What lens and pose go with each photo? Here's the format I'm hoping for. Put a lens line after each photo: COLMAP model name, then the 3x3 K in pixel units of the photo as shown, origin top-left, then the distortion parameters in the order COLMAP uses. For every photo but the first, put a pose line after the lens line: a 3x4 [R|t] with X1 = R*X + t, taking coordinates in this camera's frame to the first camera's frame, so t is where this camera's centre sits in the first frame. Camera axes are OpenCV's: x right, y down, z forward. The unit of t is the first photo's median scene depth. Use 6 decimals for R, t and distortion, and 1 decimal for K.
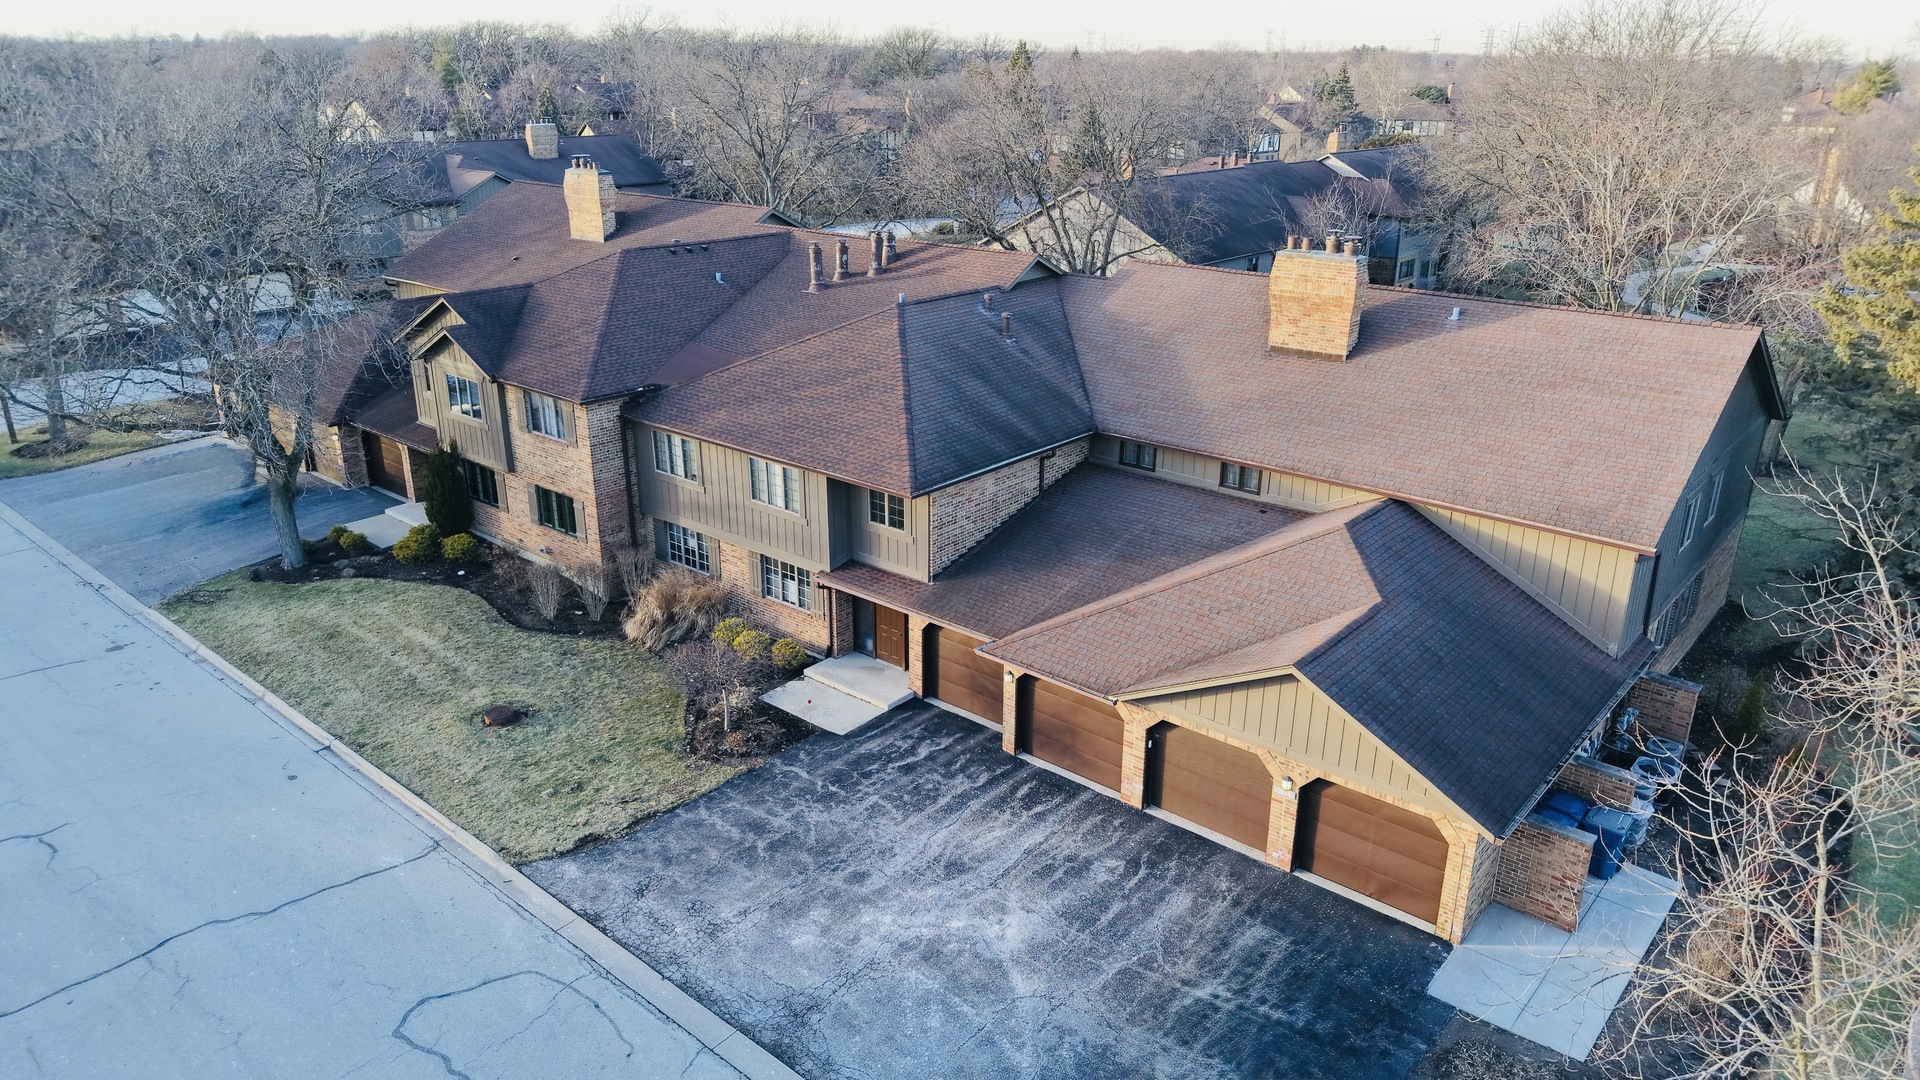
lens RADIAL K [[1294.2, 0, 956.0], [0, 1294.2, 541.1], [0, 0, 1]] dist [0.028246, -0.028766]
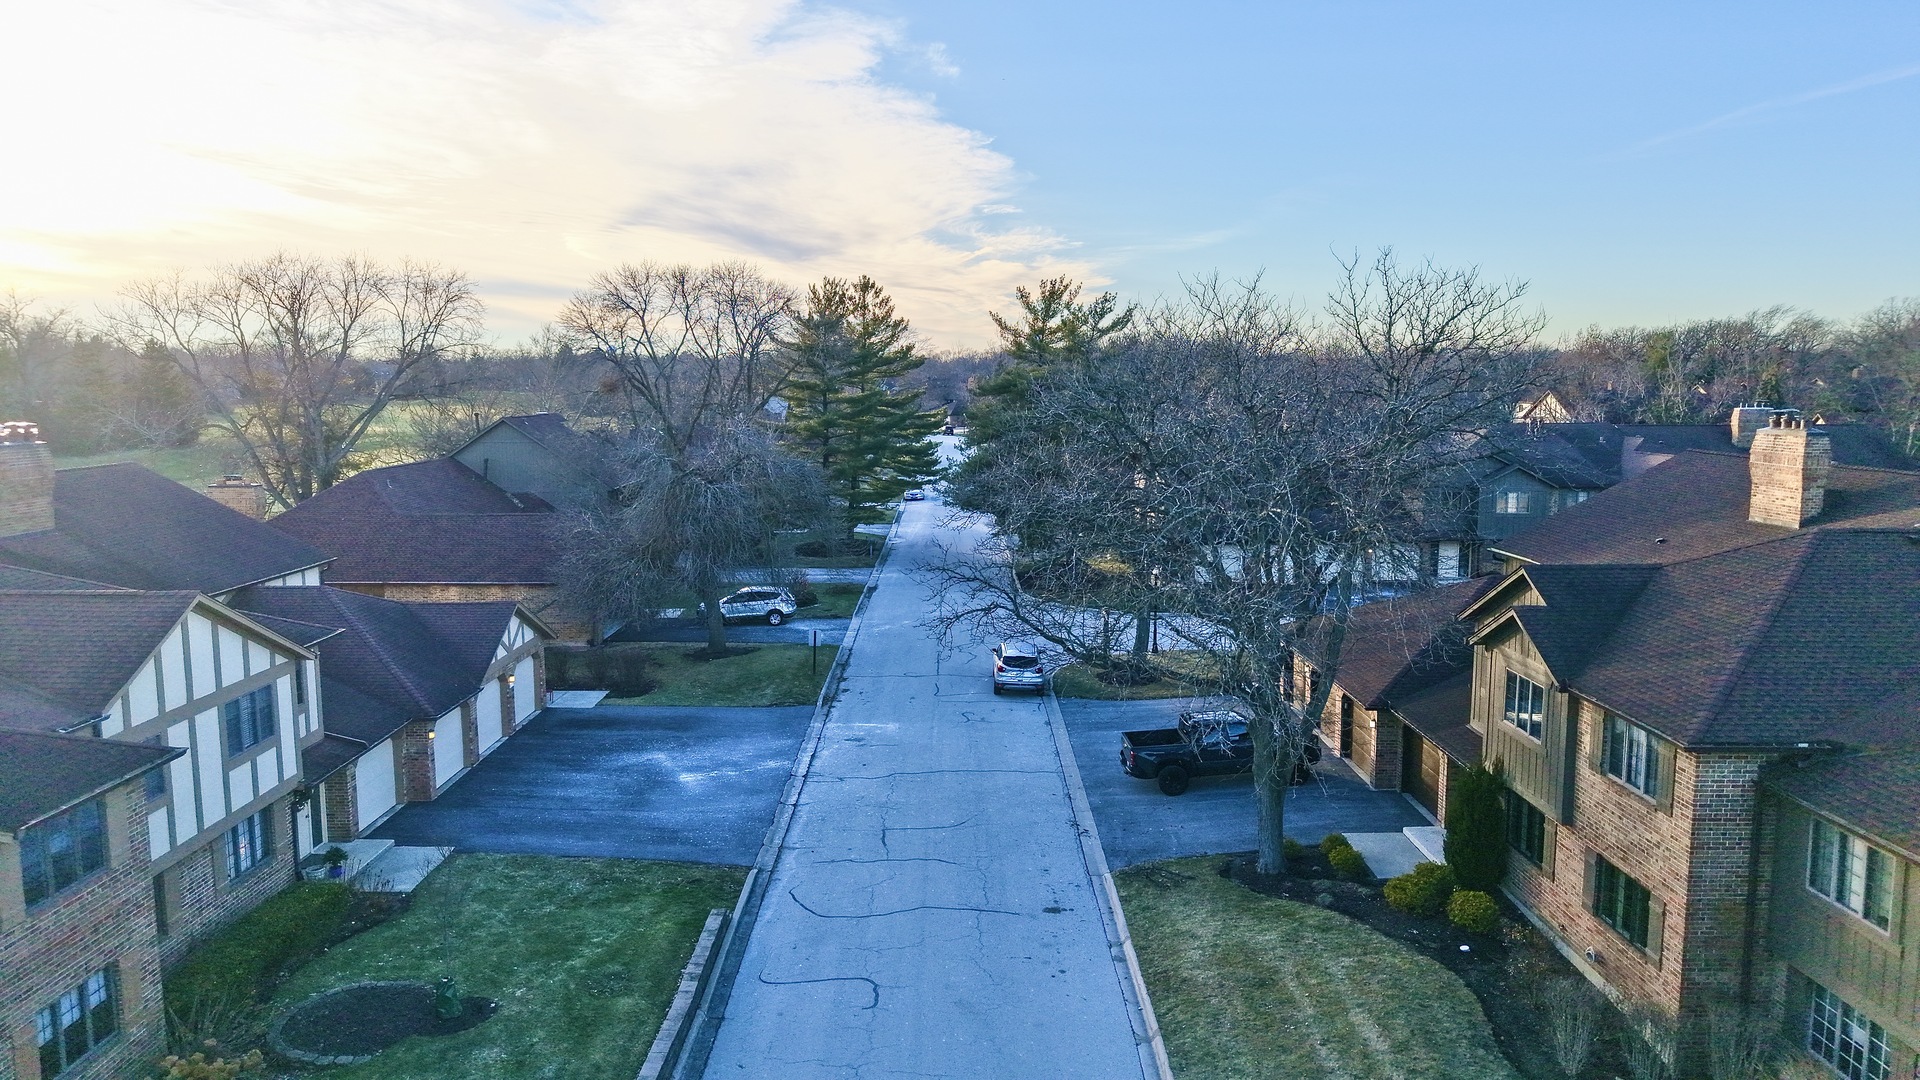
lens RADIAL K [[1294.2, 0, 961.2], [0, 1294.2, 533.7], [0, 0, 1]] dist [0.028246, -0.028766]
pose [[0.657556, 0.089893, -0.748024, -0.056406], [-0.261046, 0.958538, -0.114284, -0.039495], [0.706735, 0.270417, 0.653758, 0.295858]]
